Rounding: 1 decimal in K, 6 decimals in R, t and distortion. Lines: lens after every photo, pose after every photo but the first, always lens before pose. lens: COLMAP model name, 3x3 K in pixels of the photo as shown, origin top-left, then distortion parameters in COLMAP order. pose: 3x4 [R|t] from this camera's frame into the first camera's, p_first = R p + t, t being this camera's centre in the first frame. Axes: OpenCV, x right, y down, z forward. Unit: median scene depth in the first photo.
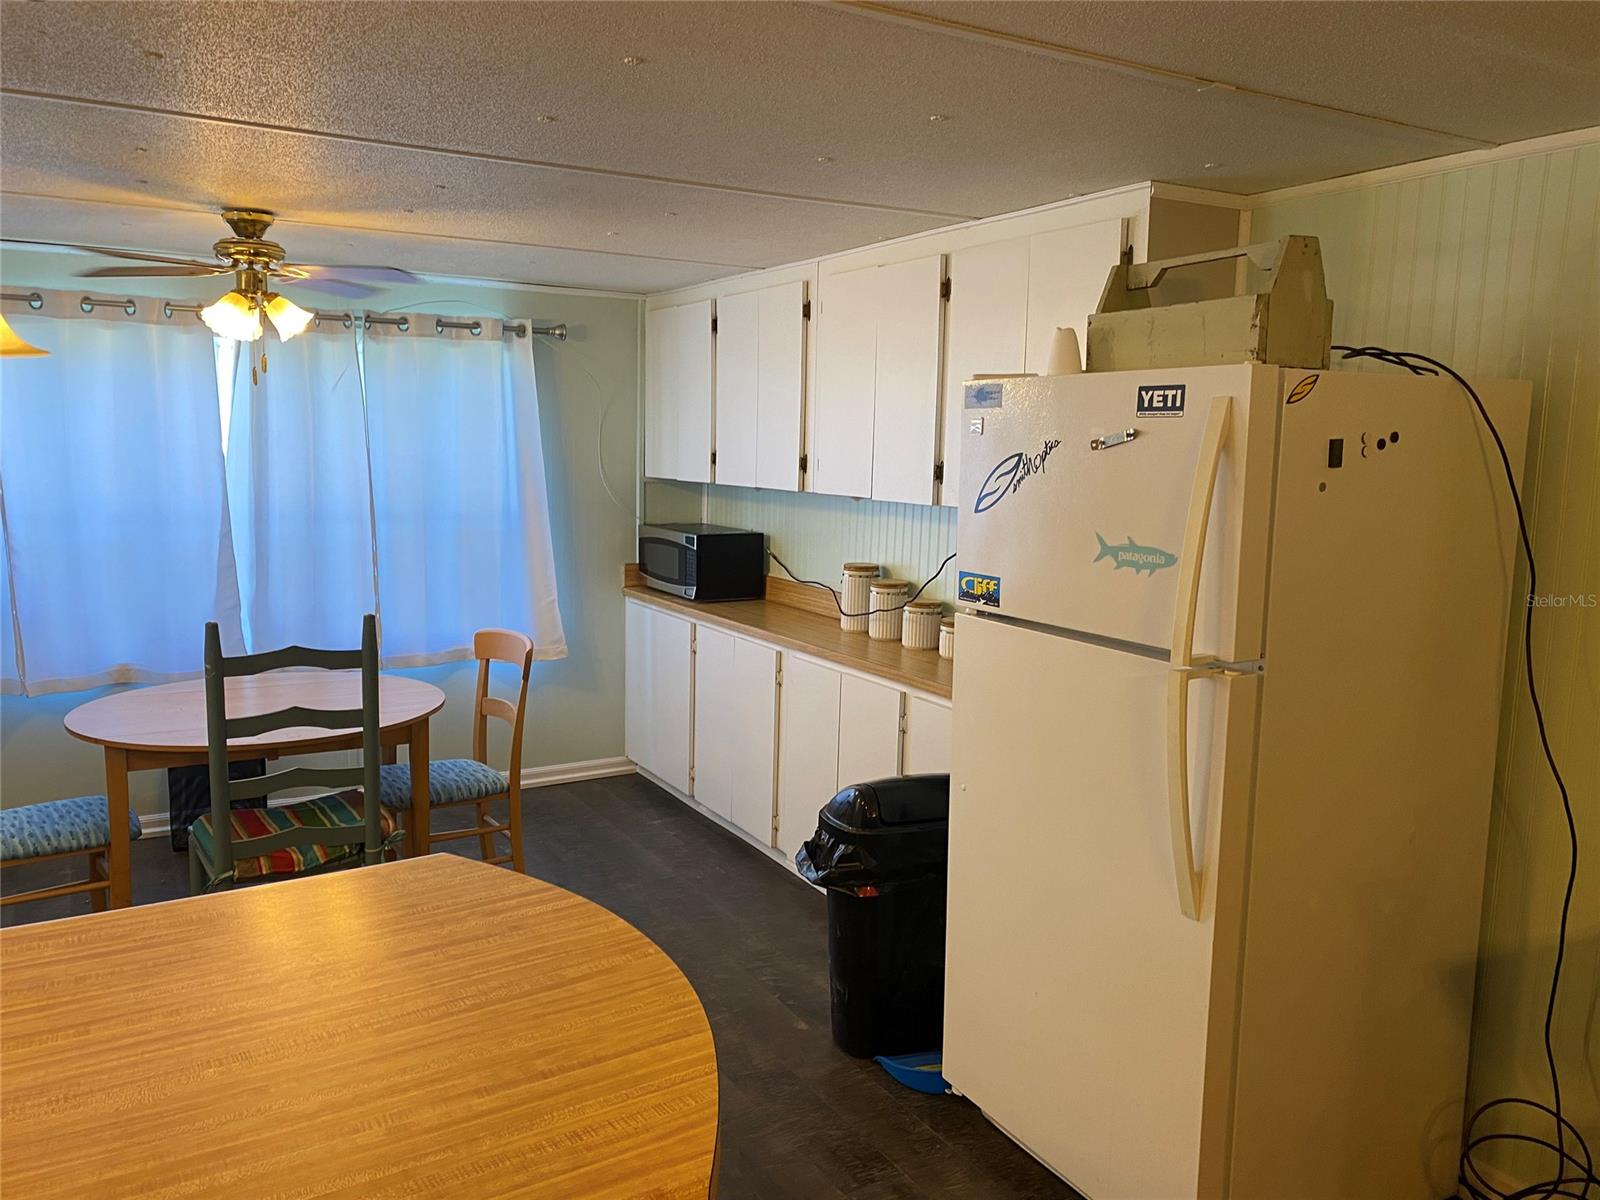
lens RADIAL K [[1236.8, 0, 802.4], [0, 1236.8, 617.8], [0, 0, 1]] dist [0.028354, -0.018035]
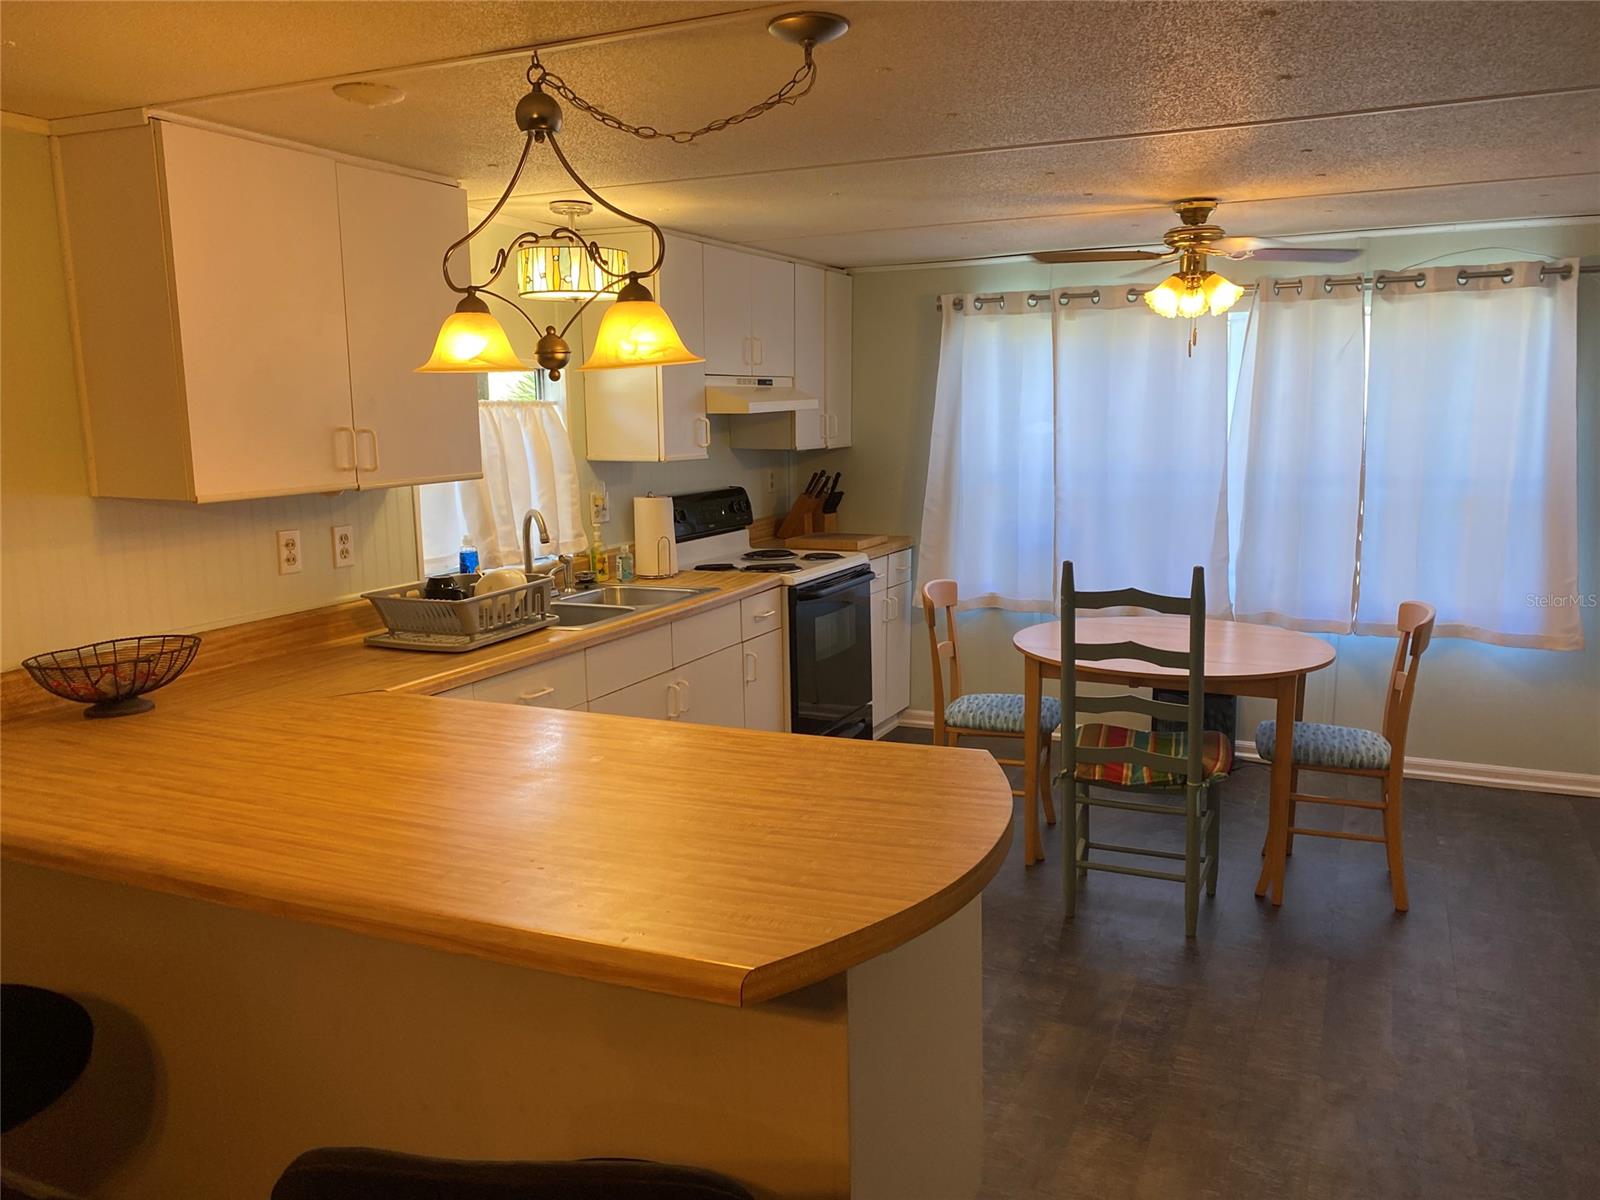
lens RADIAL K [[1233.3, 0, 800.6], [0, 1233.3, 628.5], [0, 0, 1]] dist [0.033365, -0.006167]
pose [[0.573242, 0.124928, -0.809807, 0.290801], [-0.095594, 0.991756, 0.085329, -0.007362], [0.813791, 0.028499, 0.580459, 0.076152]]
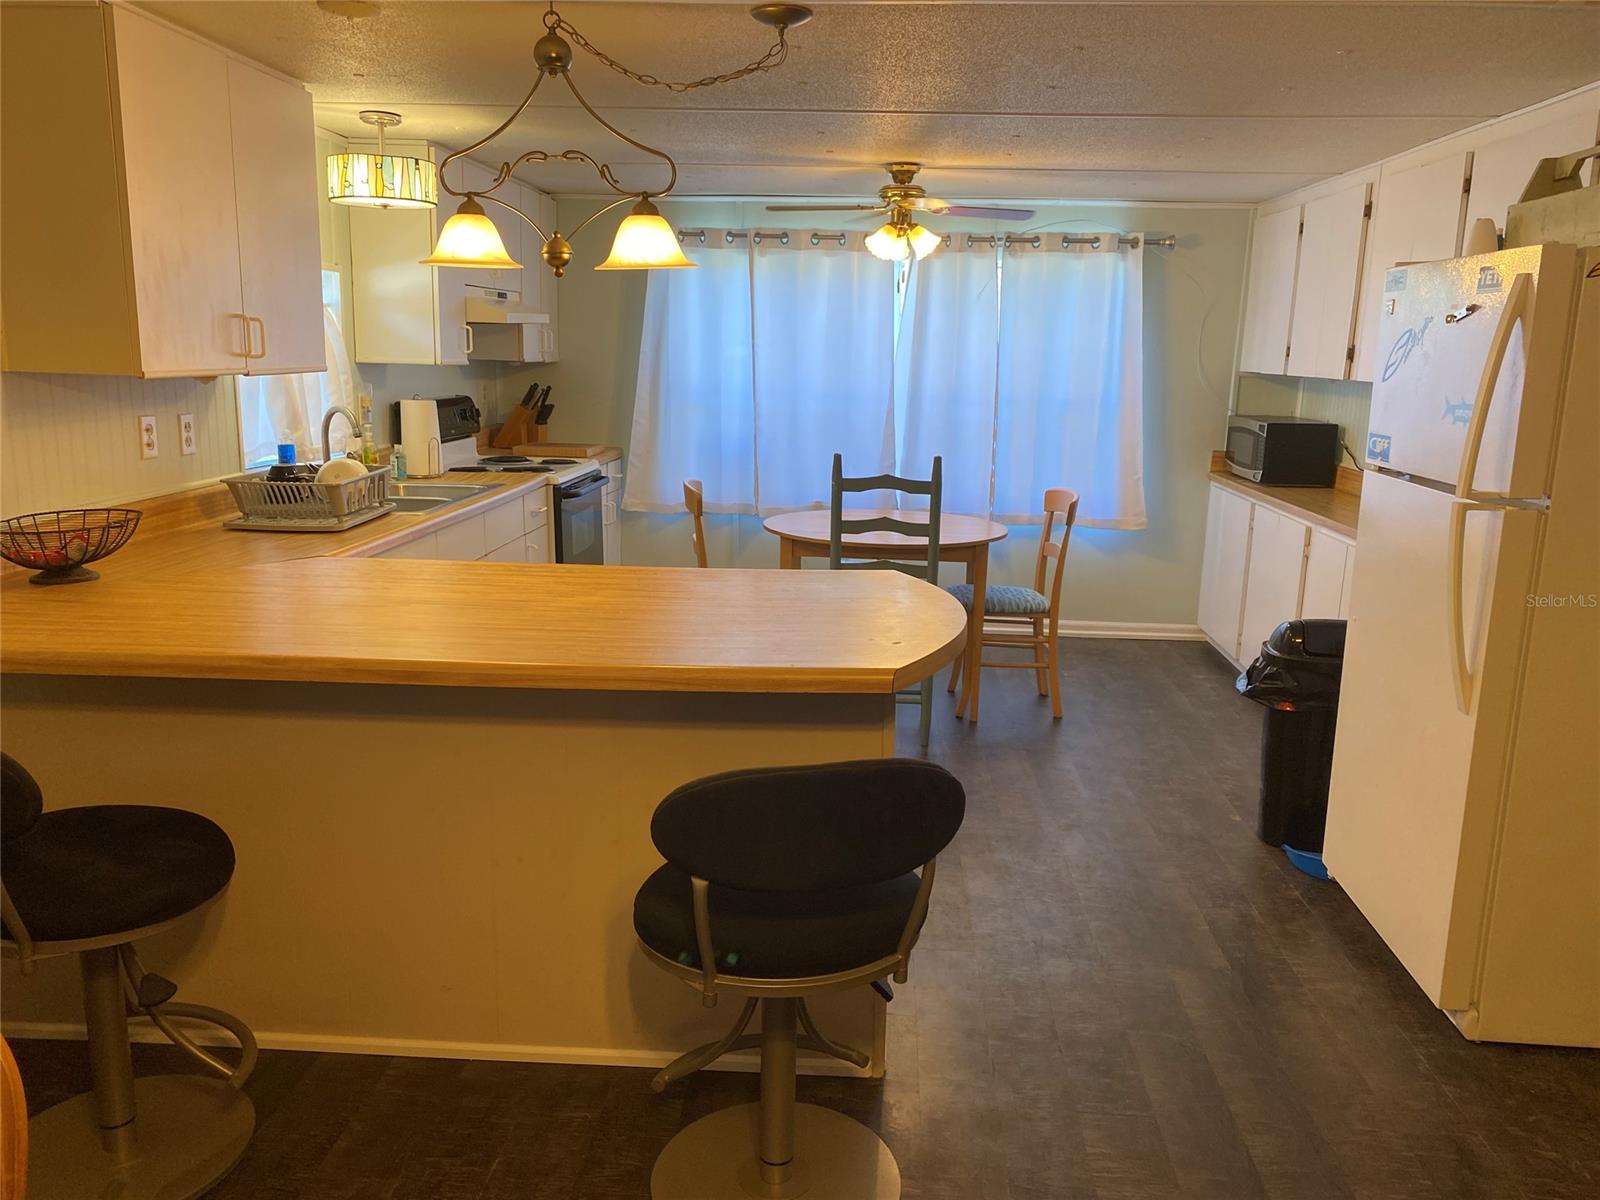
lens RADIAL K [[1241.3, 0, 797.3], [0, 1241.3, 610.1], [0, 0, 1]] dist [0.060832, -0.071607]
pose [[0.833045, 0.117588, -0.540563, 0.256865], [-0.087775, 0.992865, 0.080709, 0.061483], [0.546197, -0.019787, 0.837423, -0.228582]]
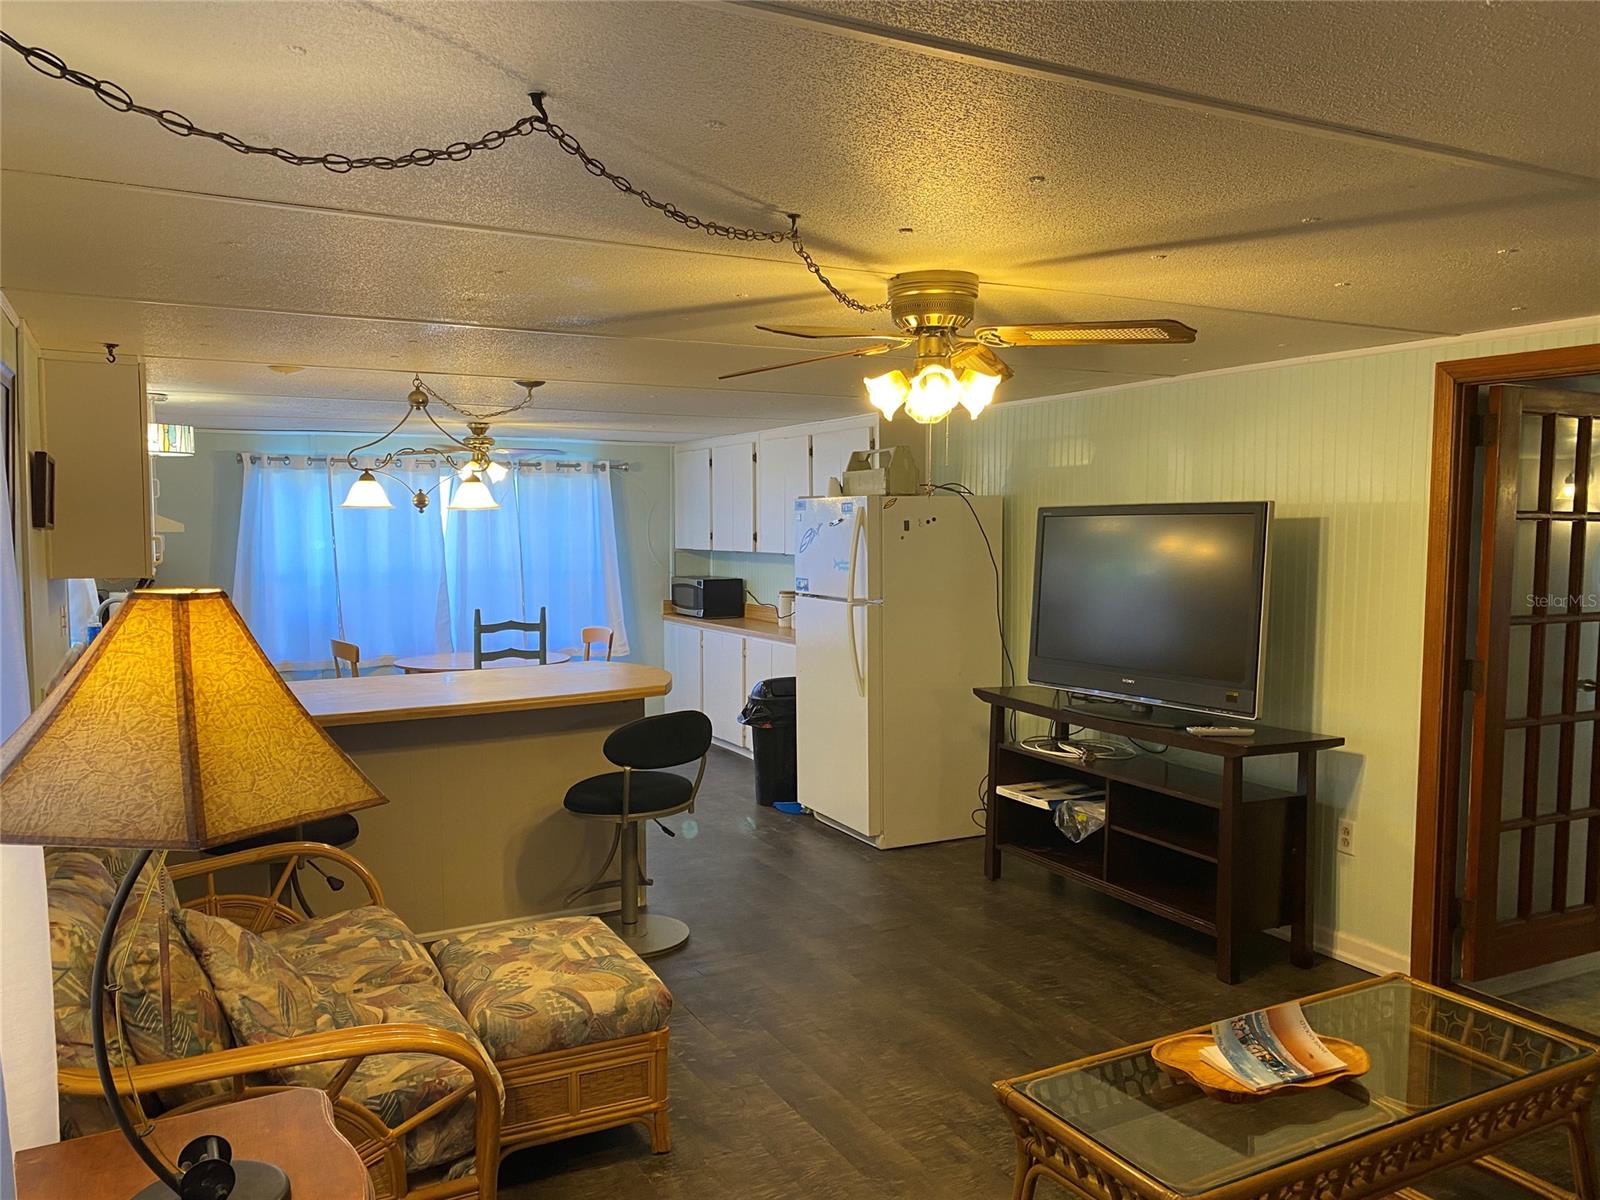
lens RADIAL K [[1236.9, 0, 852.3], [0, 1236.9, 639.6], [0, 0, 1]] dist [0.002988, -0.003543]
pose [[0.999799, -0.018701, -0.007291, 0.191105], [0.018295, 0.998465, -0.052272, 0.157758], [0.008257, 0.052128, 0.998606, -1.042128]]
